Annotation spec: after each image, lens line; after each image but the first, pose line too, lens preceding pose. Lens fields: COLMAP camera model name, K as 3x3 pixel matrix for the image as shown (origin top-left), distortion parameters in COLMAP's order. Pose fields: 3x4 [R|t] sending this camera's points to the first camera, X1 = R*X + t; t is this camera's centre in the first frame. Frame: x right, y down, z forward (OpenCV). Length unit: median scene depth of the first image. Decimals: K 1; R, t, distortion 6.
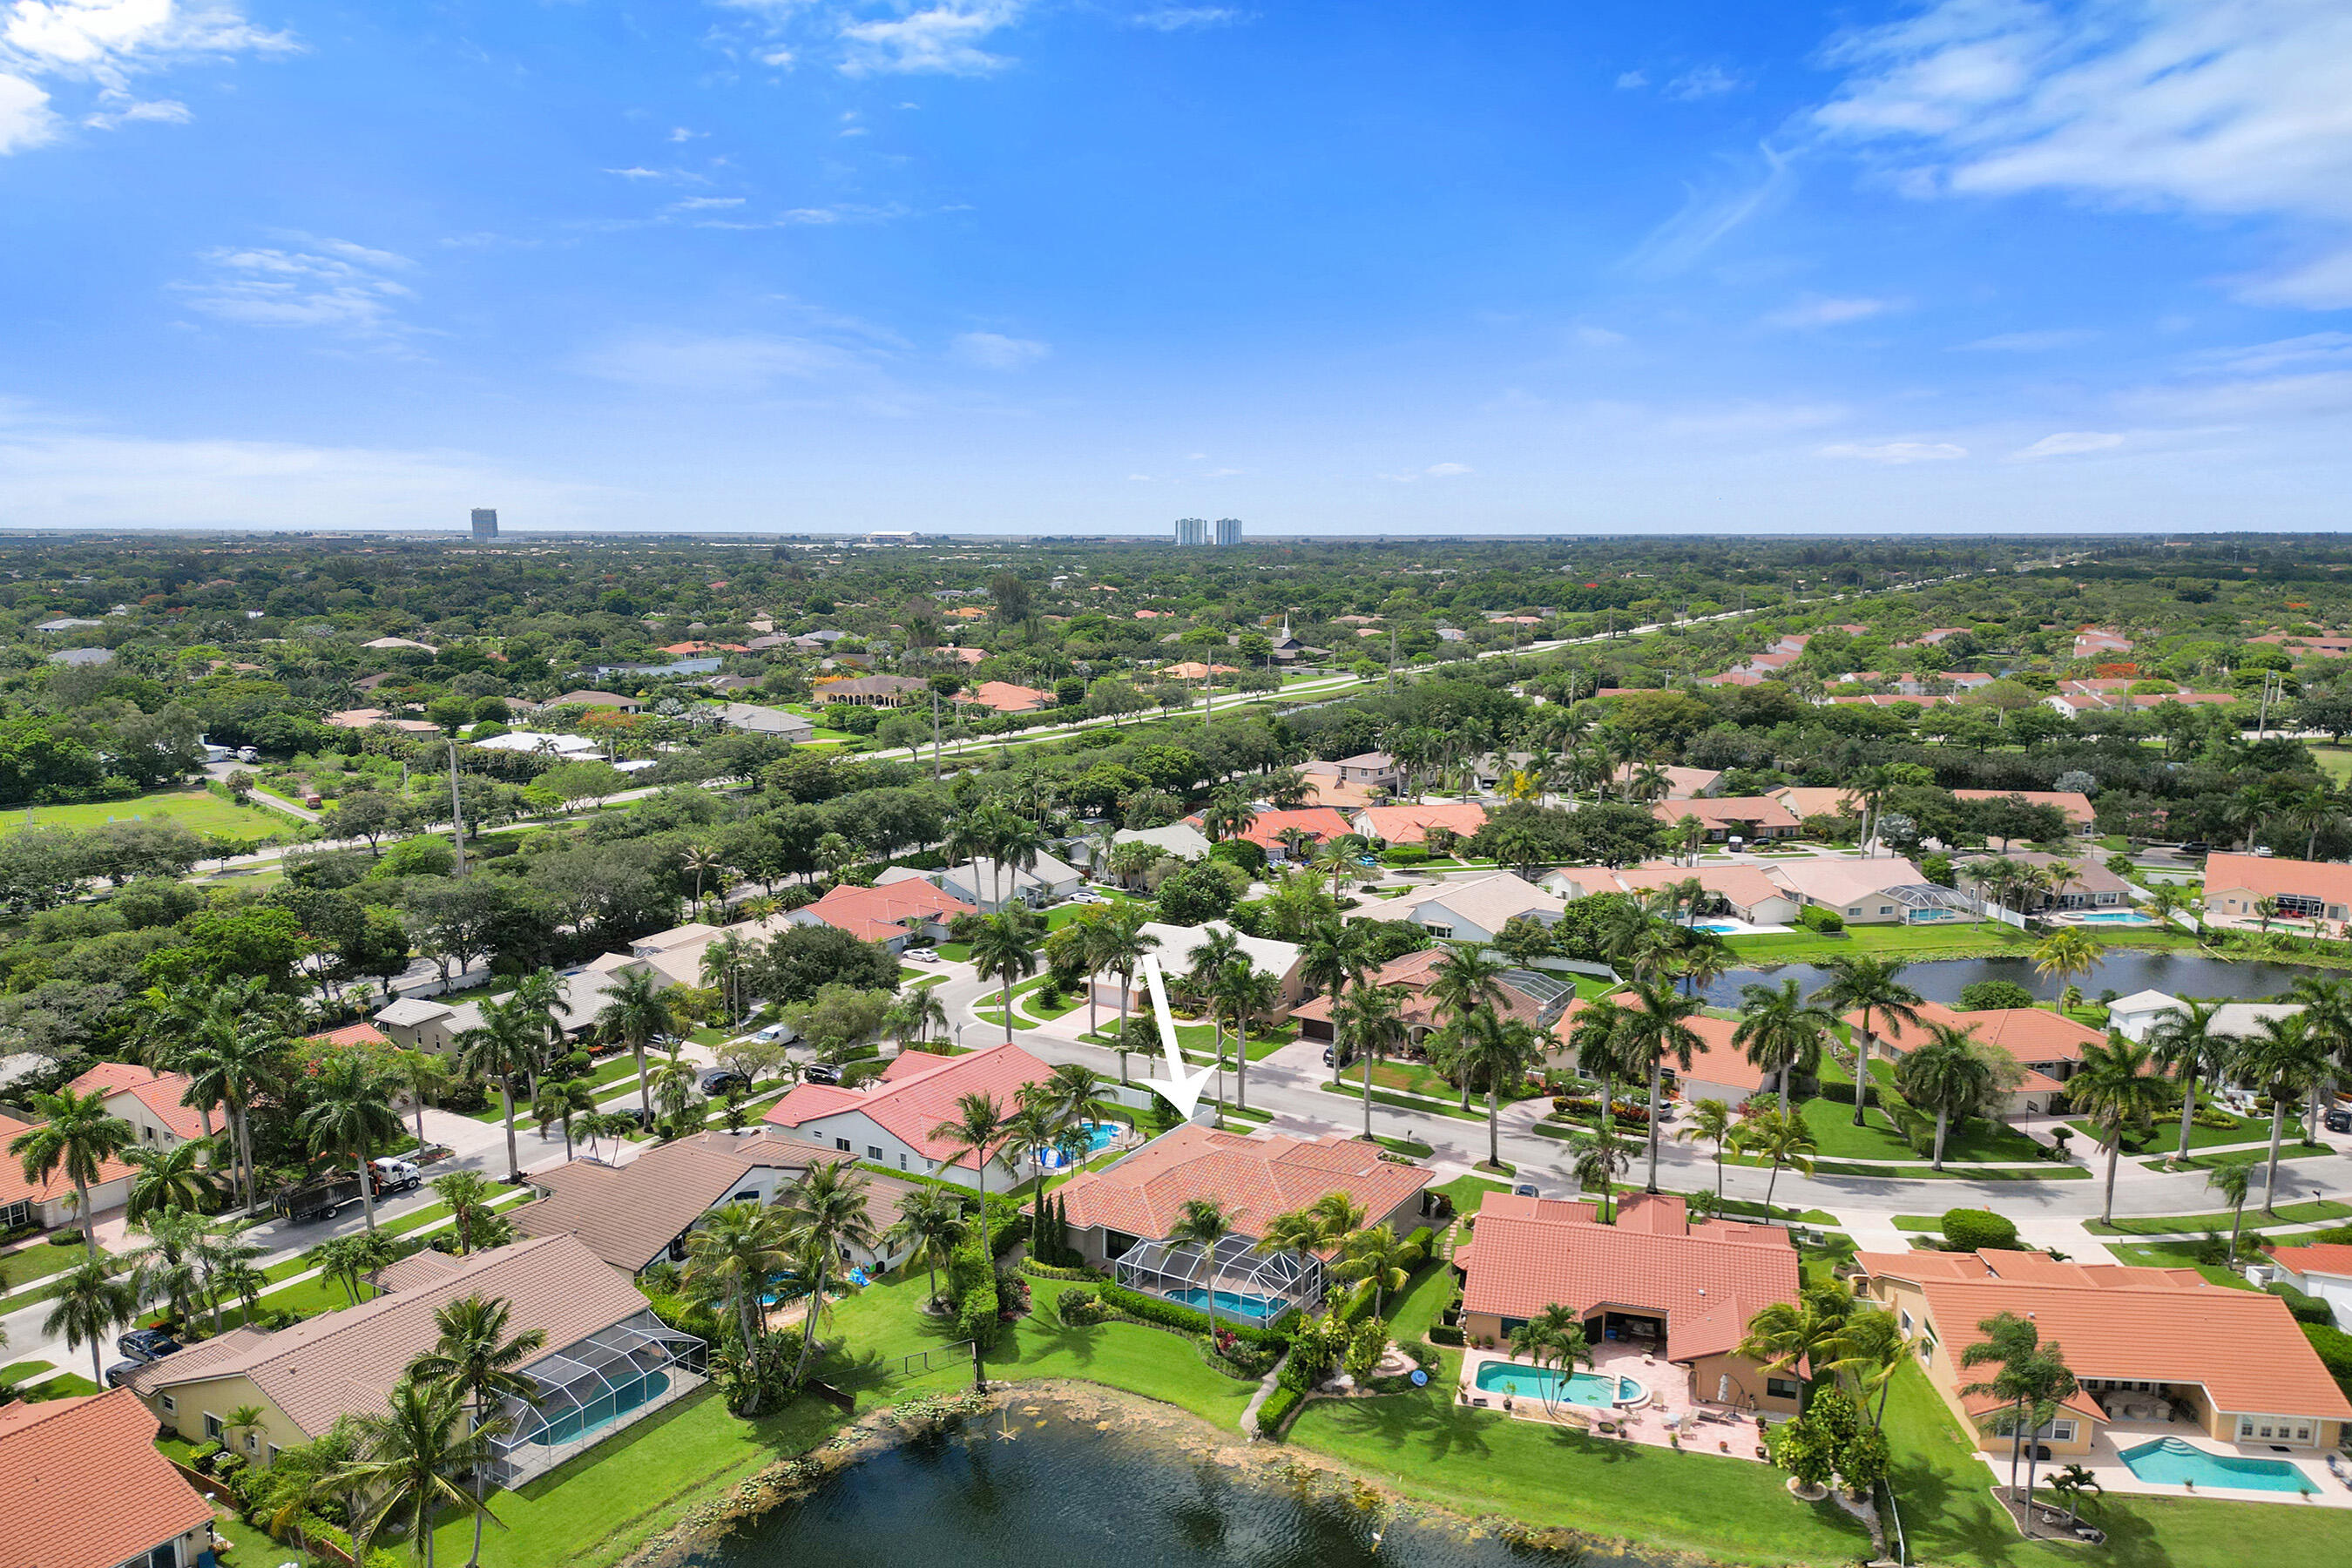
lens RADIAL K [[1664.4, 0, 1176.0], [0, 1664.4, 784.0], [0, 0, 1]] dist [0.065433, -0.048209]
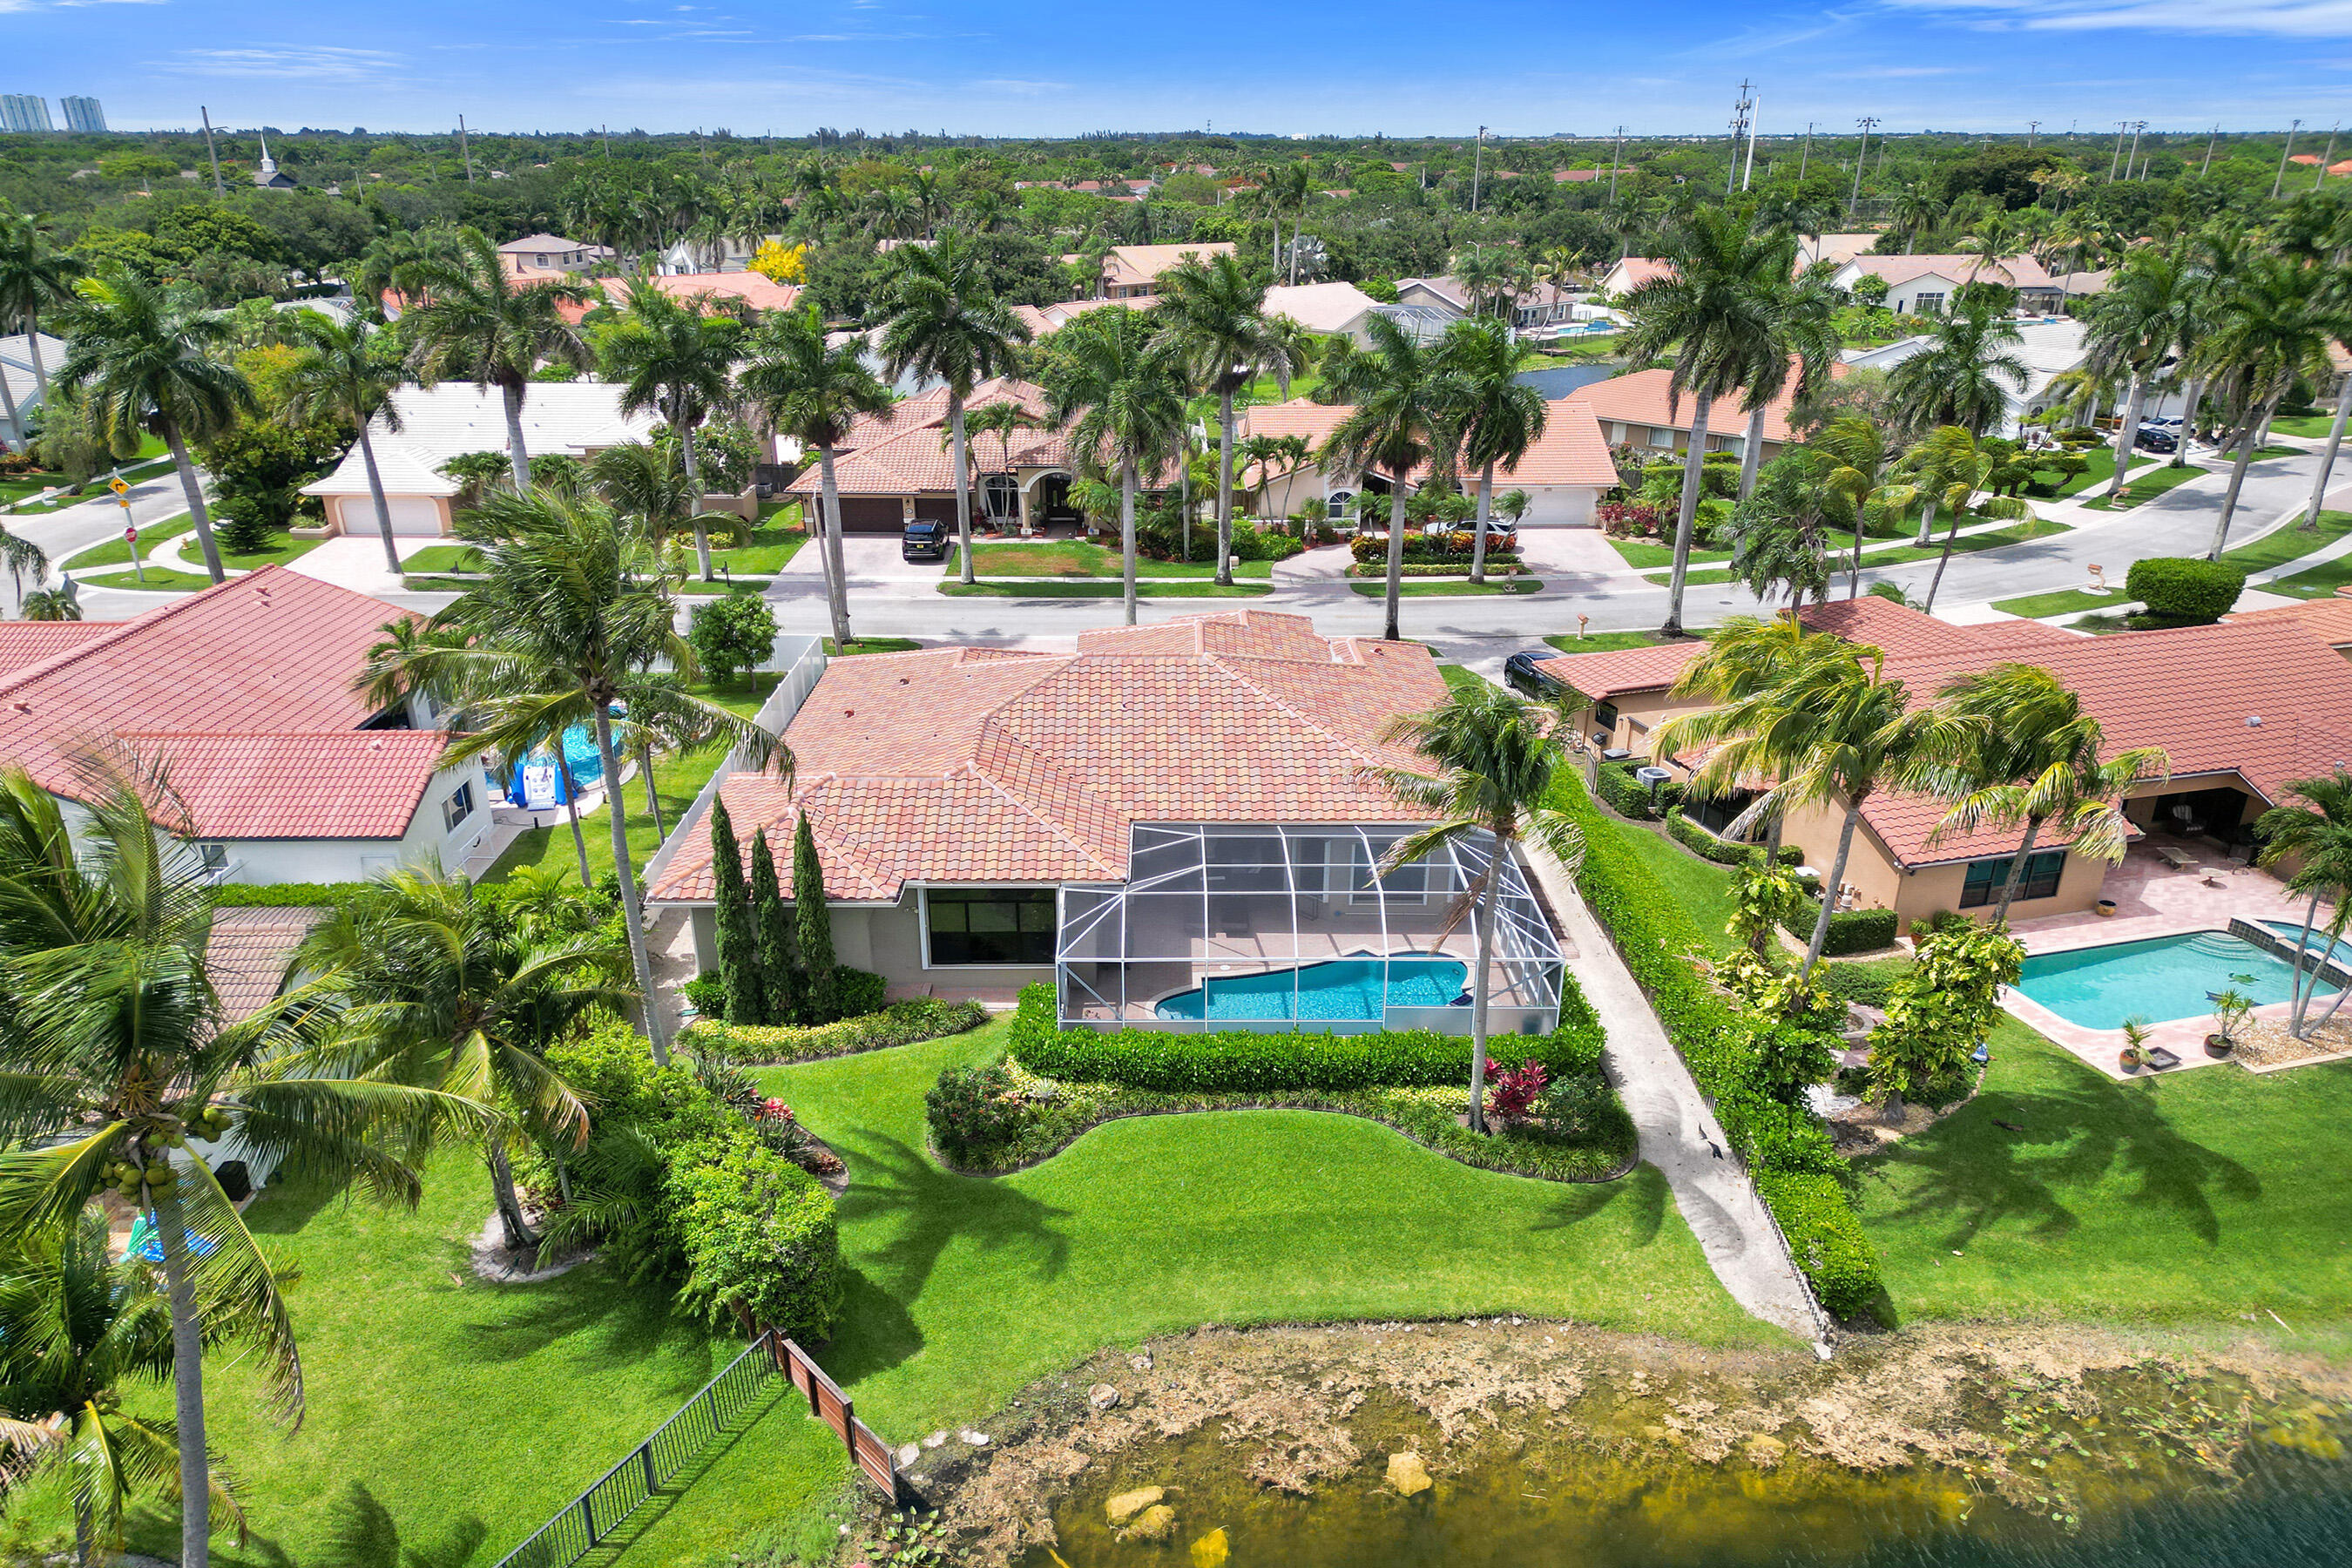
lens RADIAL K [[1664.4, 0, 1166.3], [0, 1664.4, 843.3], [0, 0, 1]] dist [0.059010, -0.042528]
pose [[0.852599, -0.204204, 0.481015, -0.148390], [0.082482, 0.961537, 0.262000, 0.146760], [-0.516016, -0.183706, 0.836648, 0.595844]]
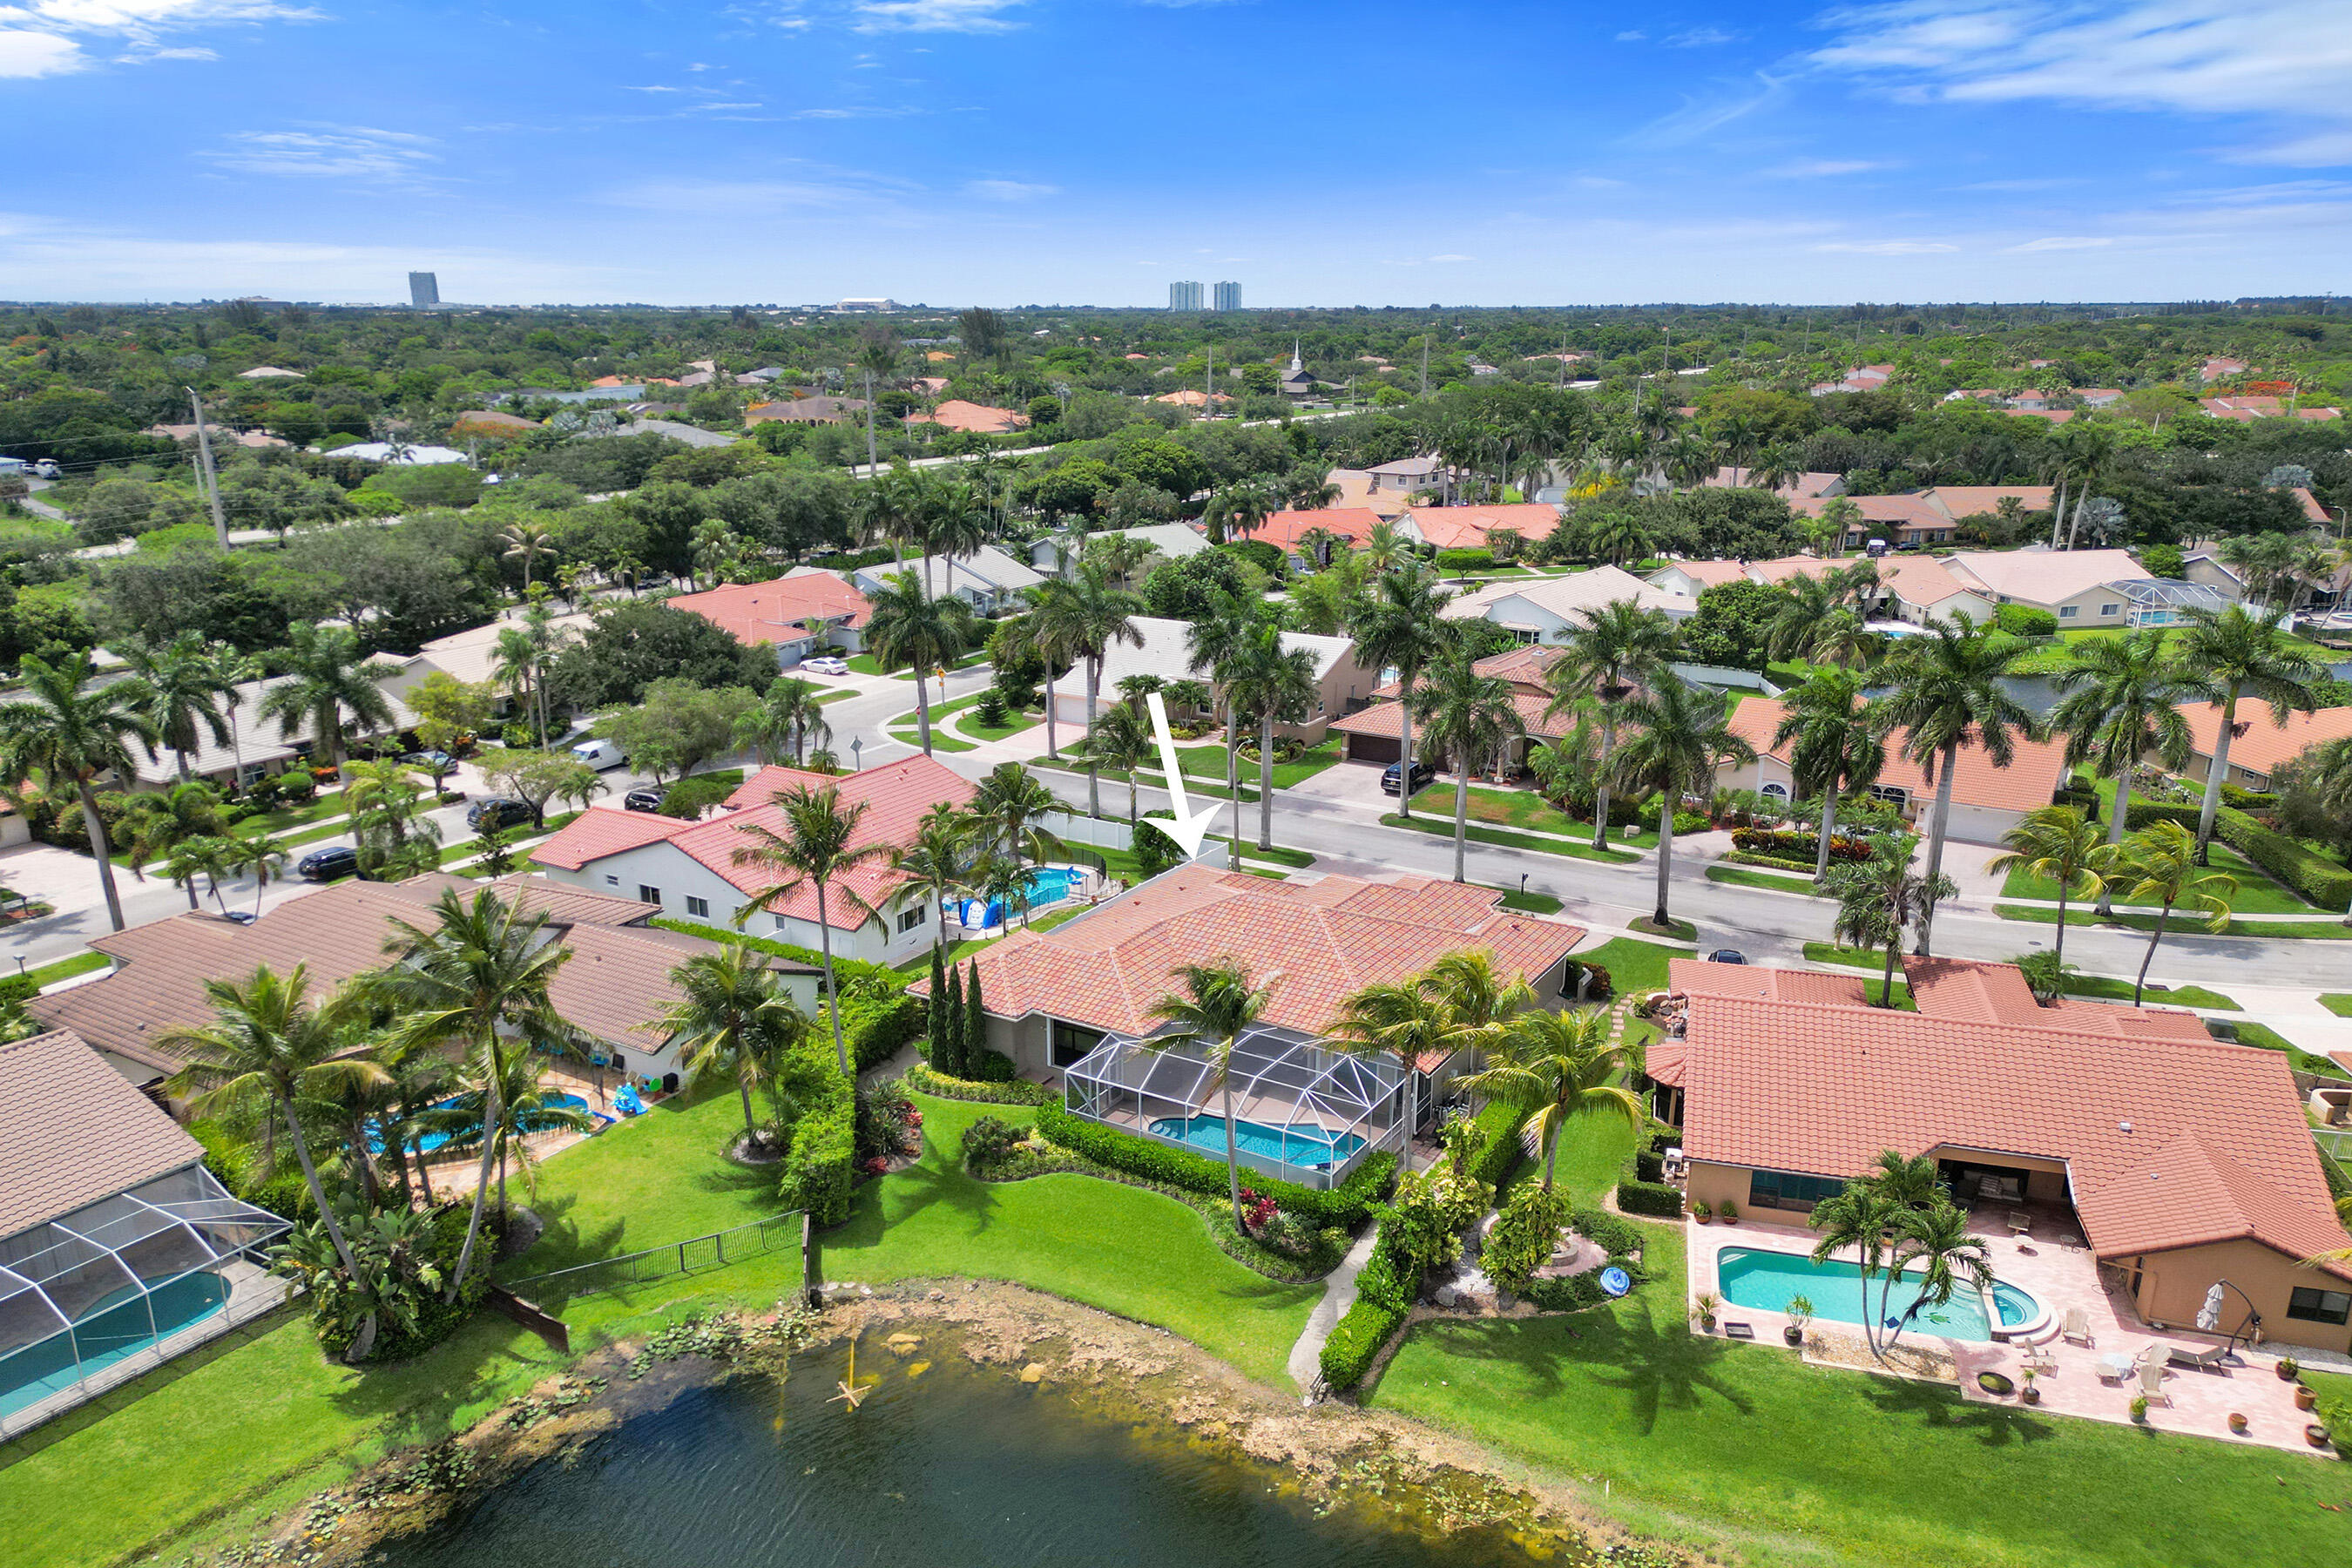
lens RADIAL K [[1664.4, 0, 1176.0], [0, 1664.4, 784.0], [0, 0, 1]] dist [0.065433, -0.048209]
pose [[0.999992, -0.003130, 0.002314, 0.001394], [0.002848, 0.993549, 0.113366, 0.100760], [-0.002654, -0.113359, 0.993551, 0.365364]]
